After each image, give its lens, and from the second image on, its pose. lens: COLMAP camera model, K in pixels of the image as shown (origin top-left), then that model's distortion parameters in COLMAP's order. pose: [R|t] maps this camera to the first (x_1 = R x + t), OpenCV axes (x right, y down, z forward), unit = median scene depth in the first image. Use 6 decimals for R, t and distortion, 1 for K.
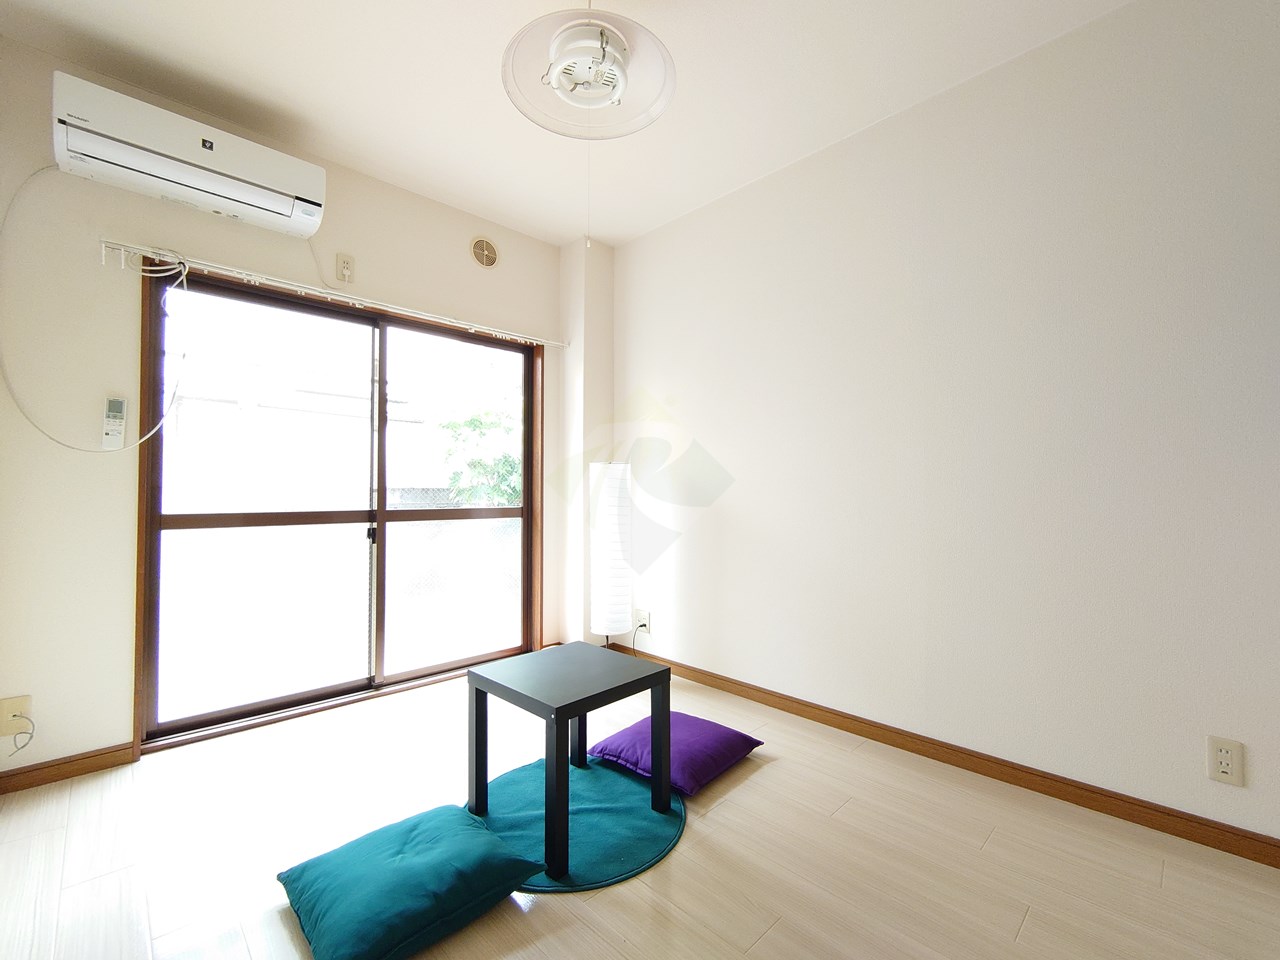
lens RADIAL K [[557.7, 0, 640.0], [0, 557.7, 480.0], [0, 0, 1]] dist [-0.001480, -0.000132]
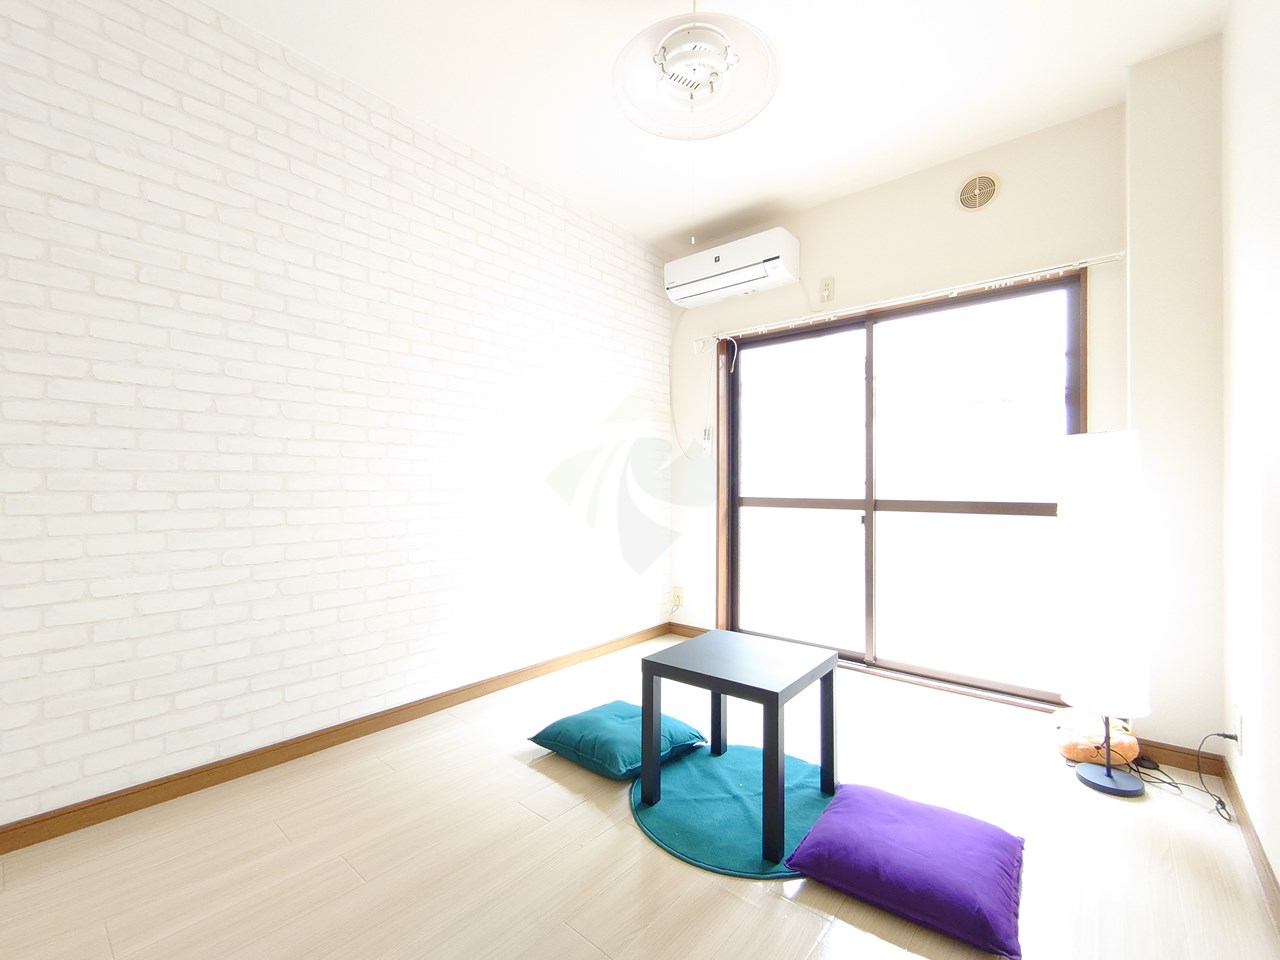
lens RADIAL K [[557.7, 0, 640.0], [0, 557.7, 480.0], [0, 0, 1]] dist [-0.001480, -0.000132]
pose [[0.077855, -0.004603, -0.996954, 0.563448], [0.022521, 0.999742, -0.002857, 0.010203], [0.996710, -0.022230, 0.077938, 0.484863]]
